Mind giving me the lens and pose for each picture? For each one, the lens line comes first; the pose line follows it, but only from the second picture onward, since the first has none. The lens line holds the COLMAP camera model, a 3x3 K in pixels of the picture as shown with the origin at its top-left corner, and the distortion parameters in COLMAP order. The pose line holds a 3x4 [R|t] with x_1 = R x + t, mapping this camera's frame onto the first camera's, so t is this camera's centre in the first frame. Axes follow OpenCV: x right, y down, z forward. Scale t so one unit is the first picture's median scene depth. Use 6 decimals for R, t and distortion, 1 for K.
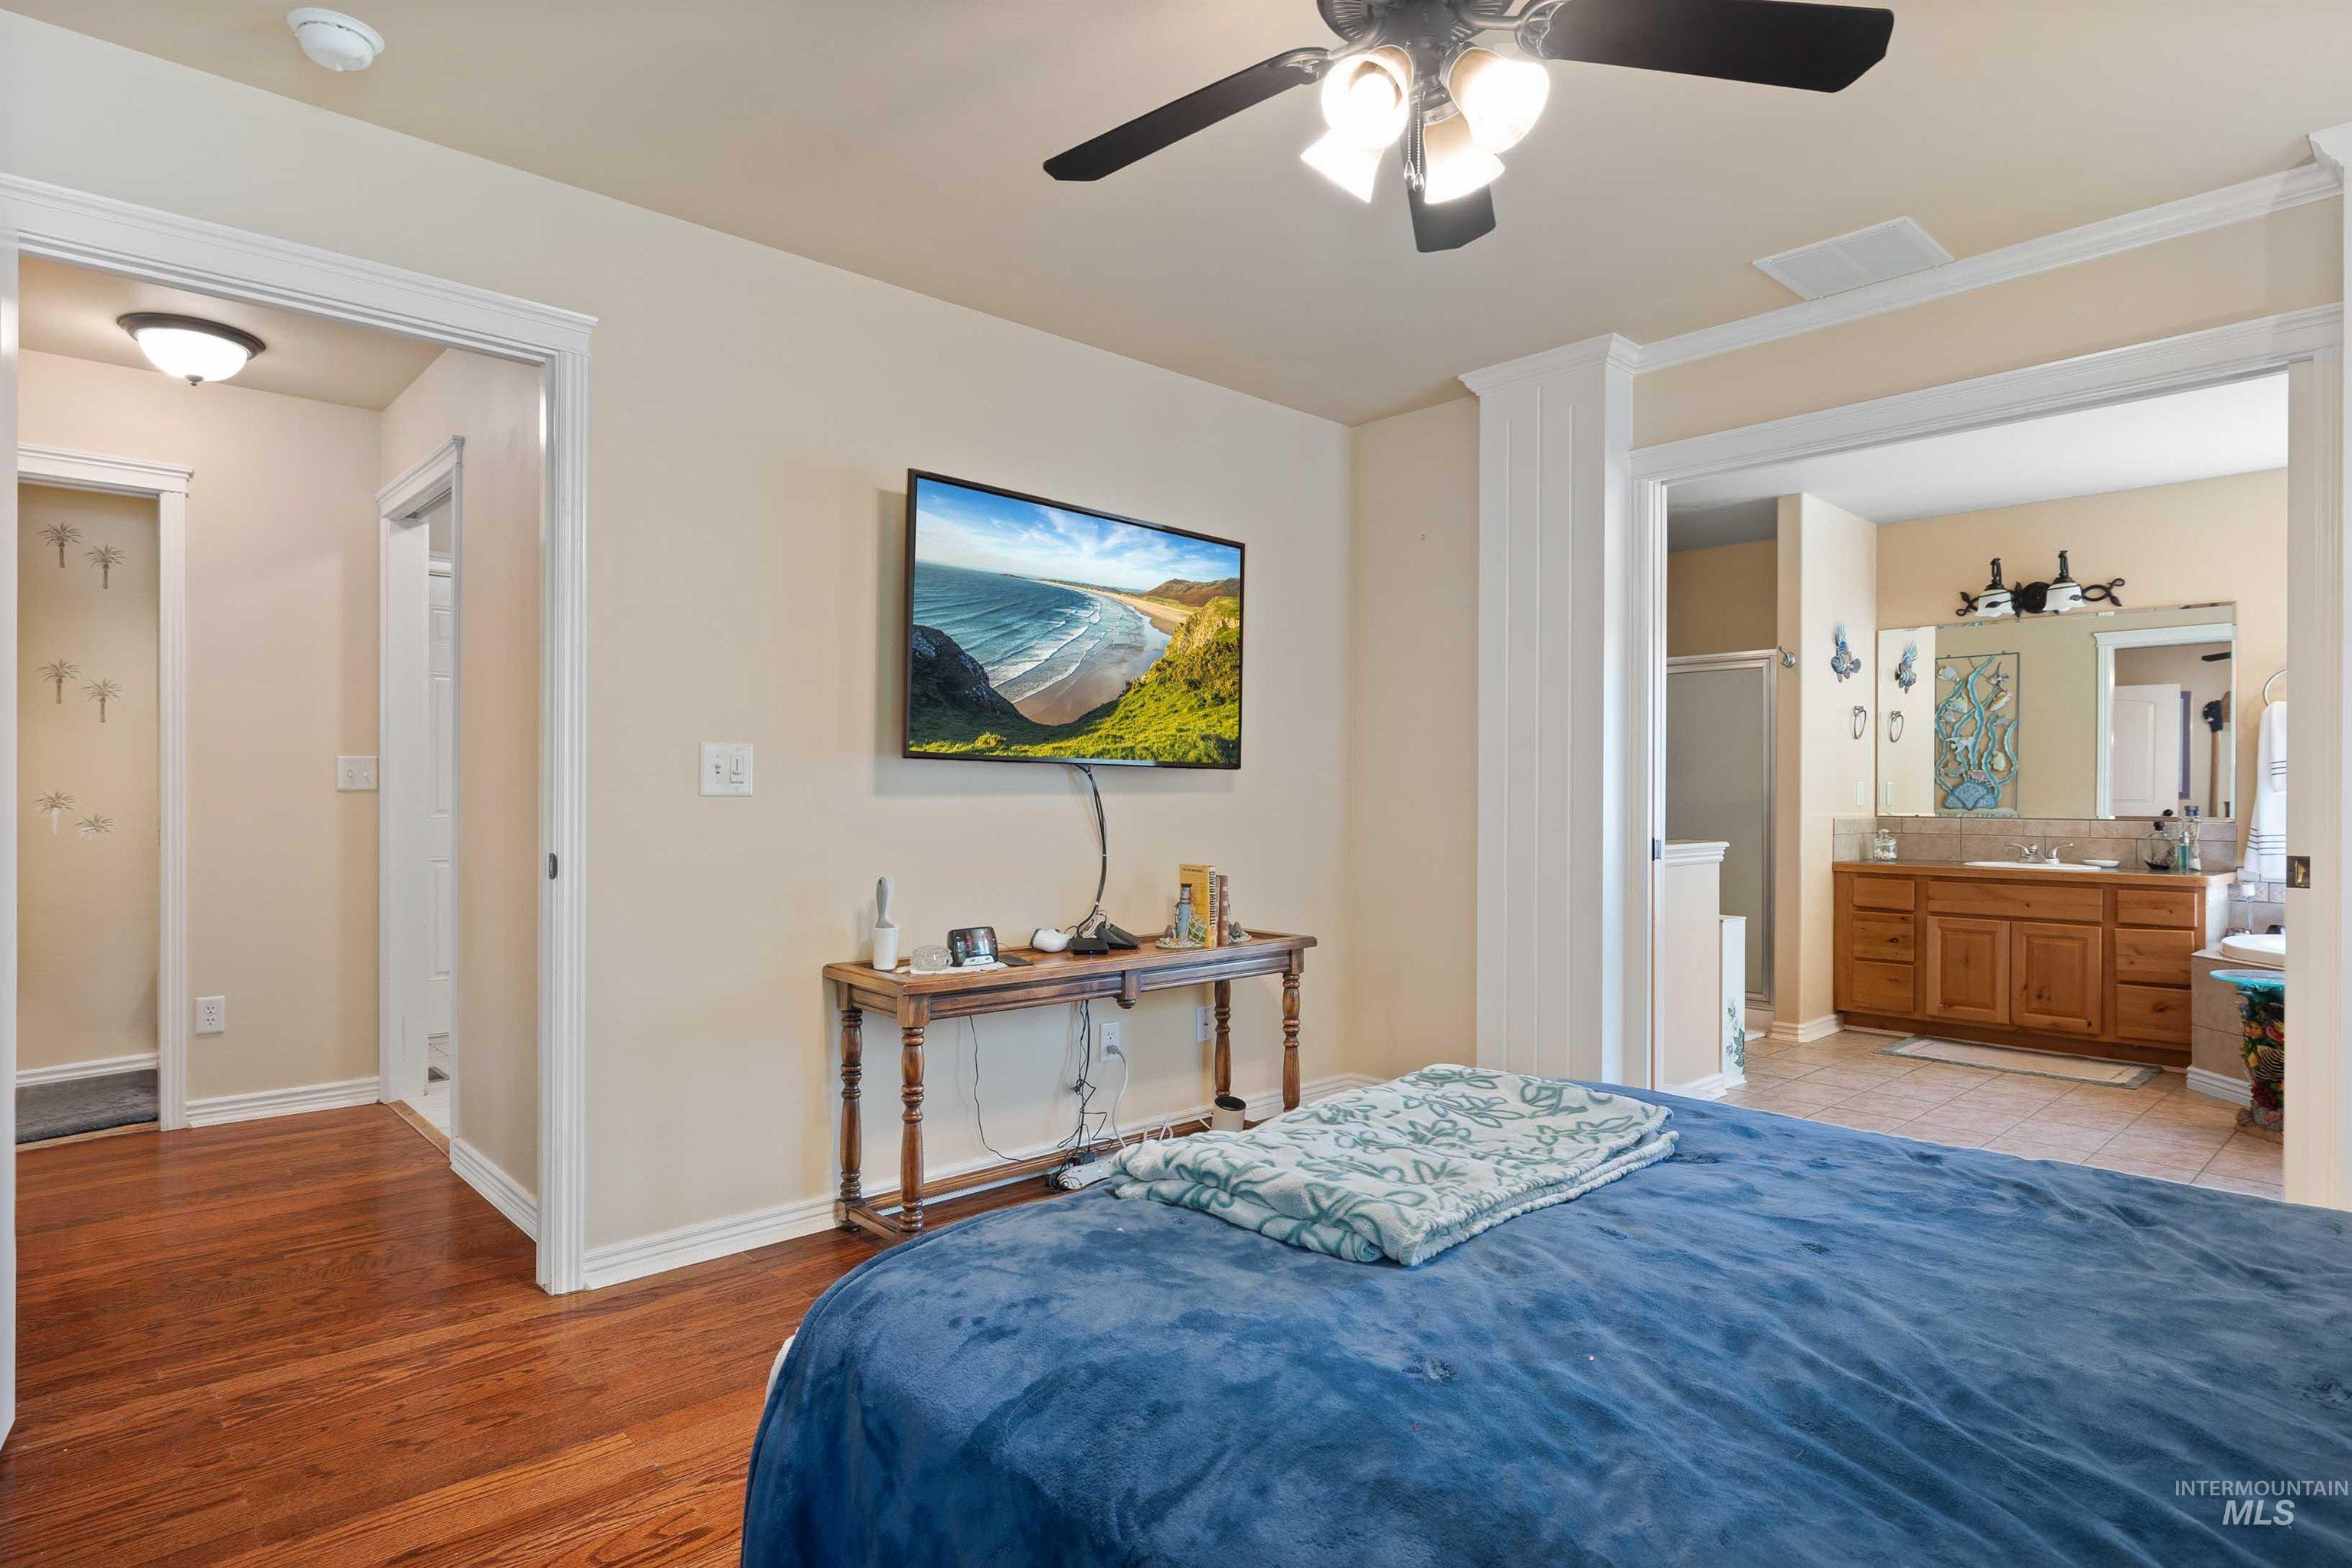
lens RADIAL K [[1267.4, 0, 1181.9], [0, 1267.4, 790.8], [0, 0, 1]] dist [-0.028394, -0.000107]
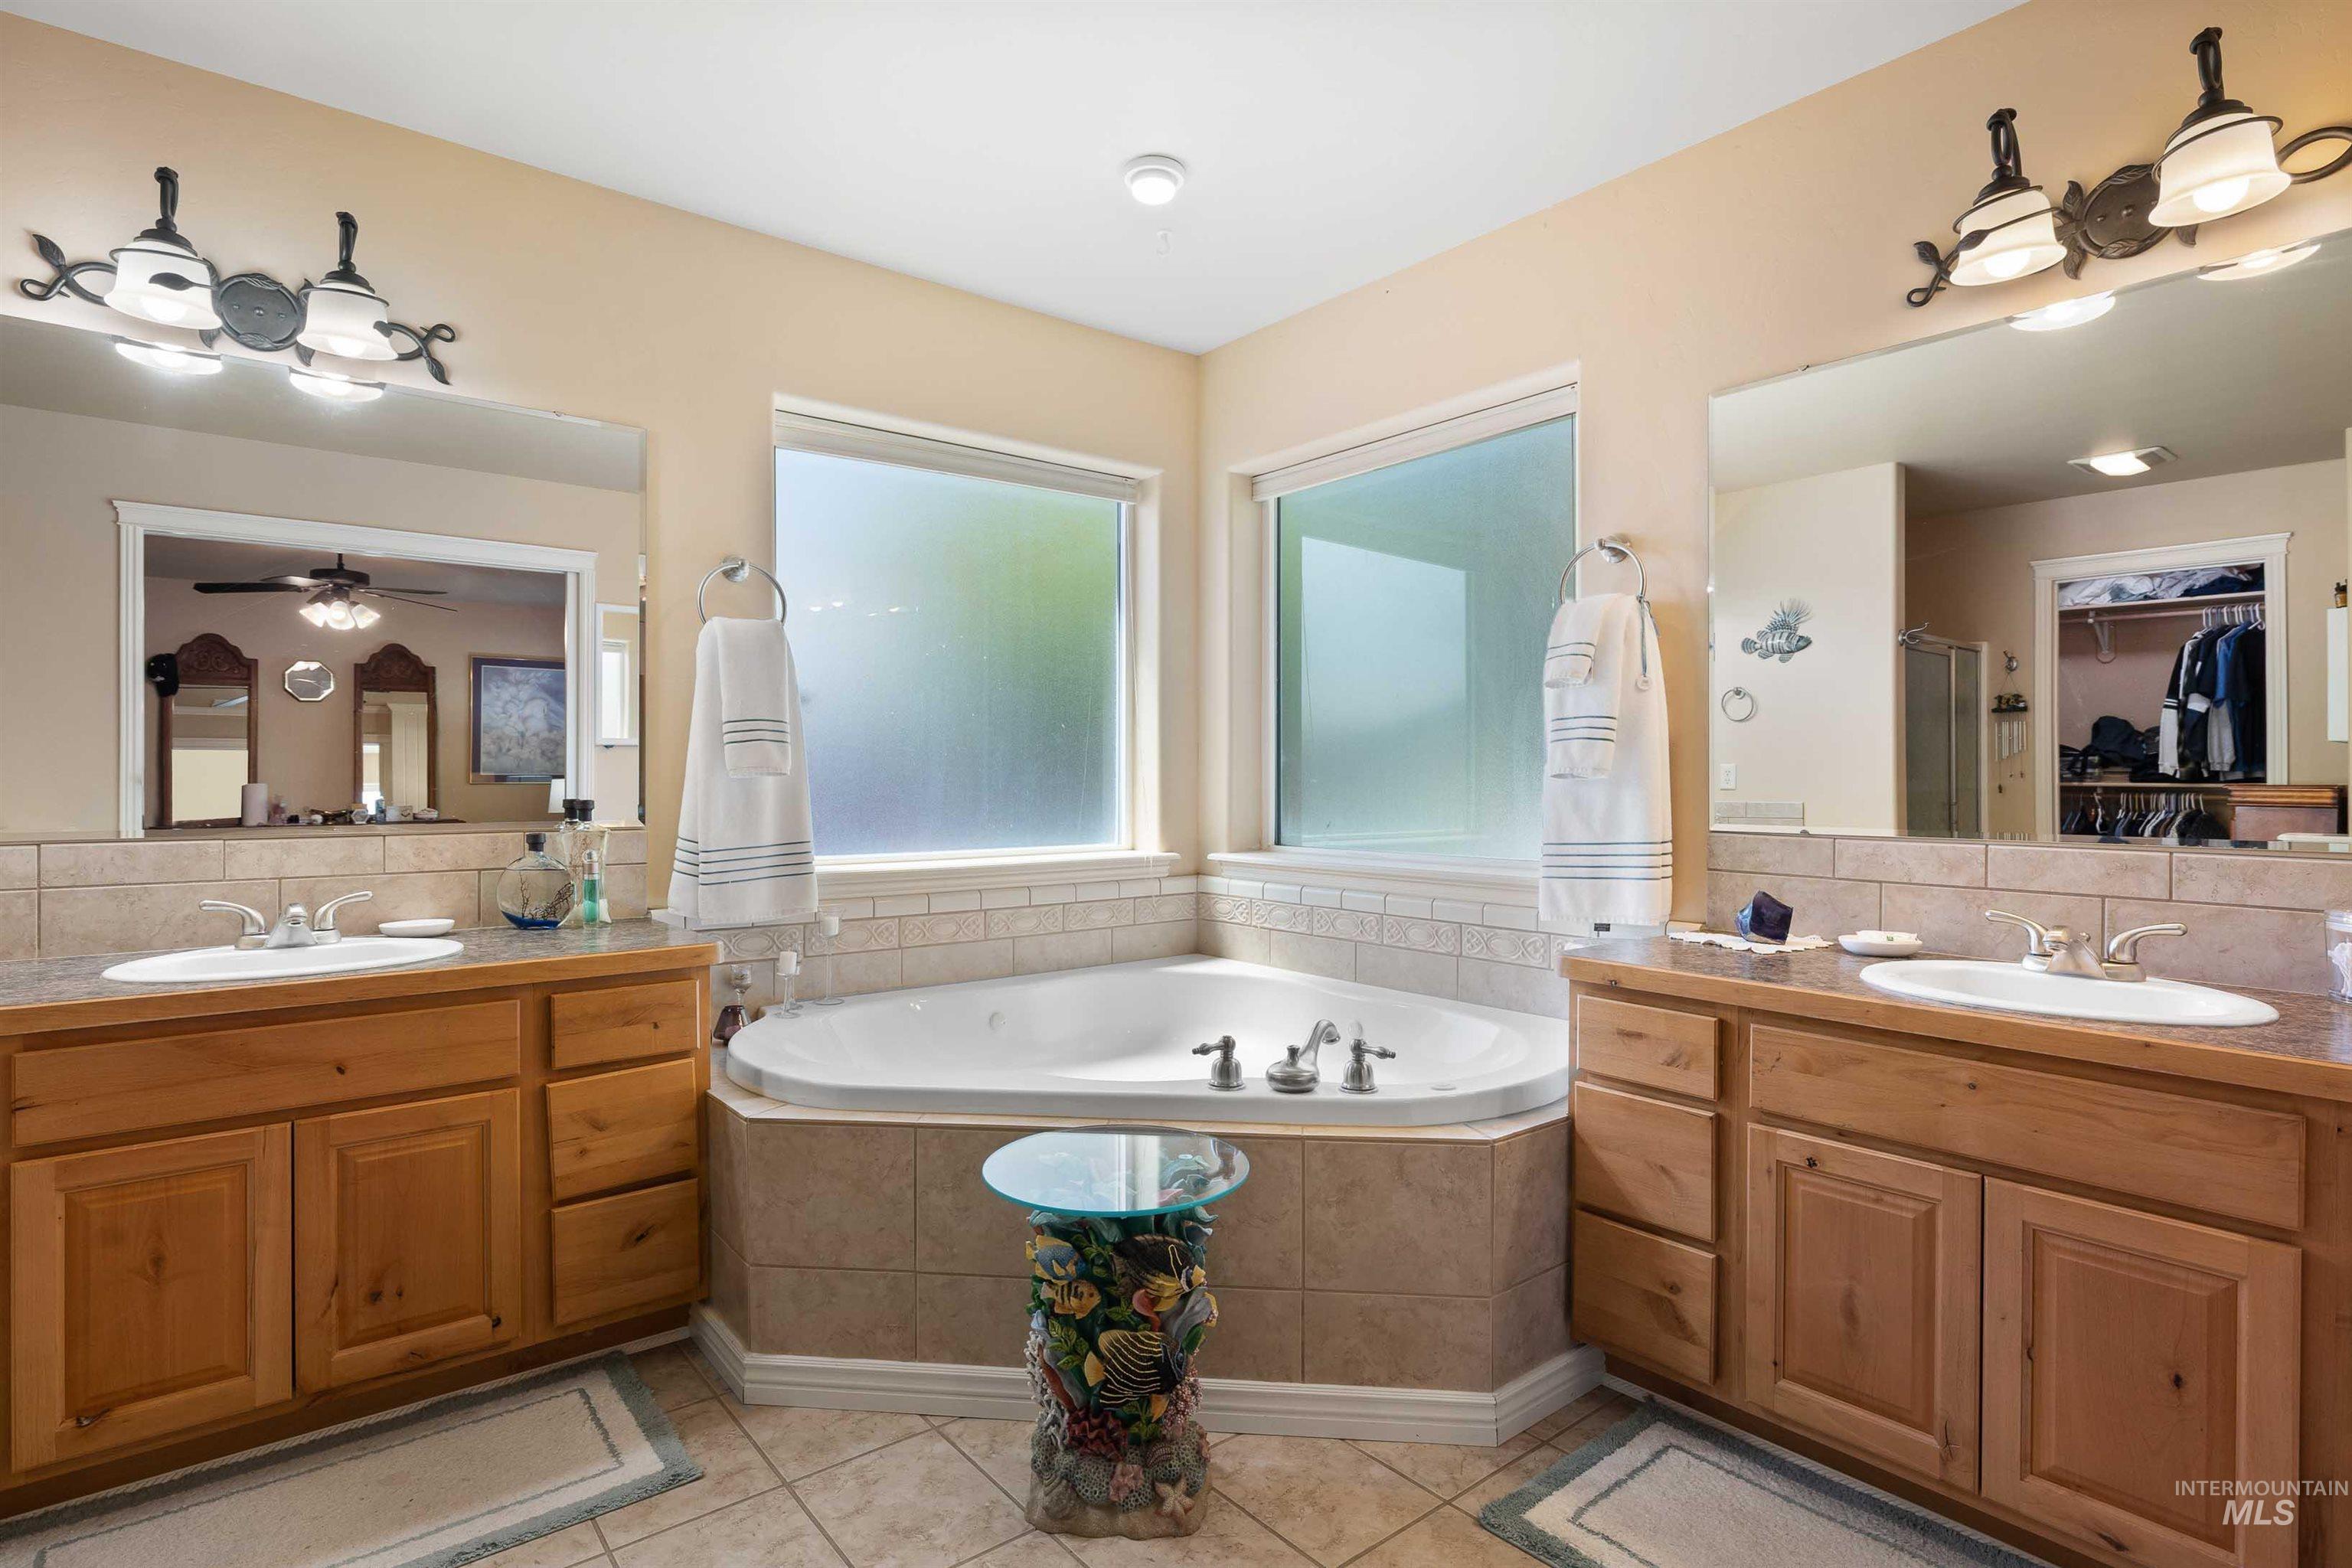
lens RADIAL K [[1198.0, 0, 1185.8], [0, 1198.0, 780.6], [0, 0, 1]] dist [-0.004245, -0.000130]
pose [[0.077938, -0.004542, 0.996948, 0.328565], [-0.002571, 0.999985, 0.004757, 0.000797], [-0.996955, -0.002934, 0.077925, 0.705650]]
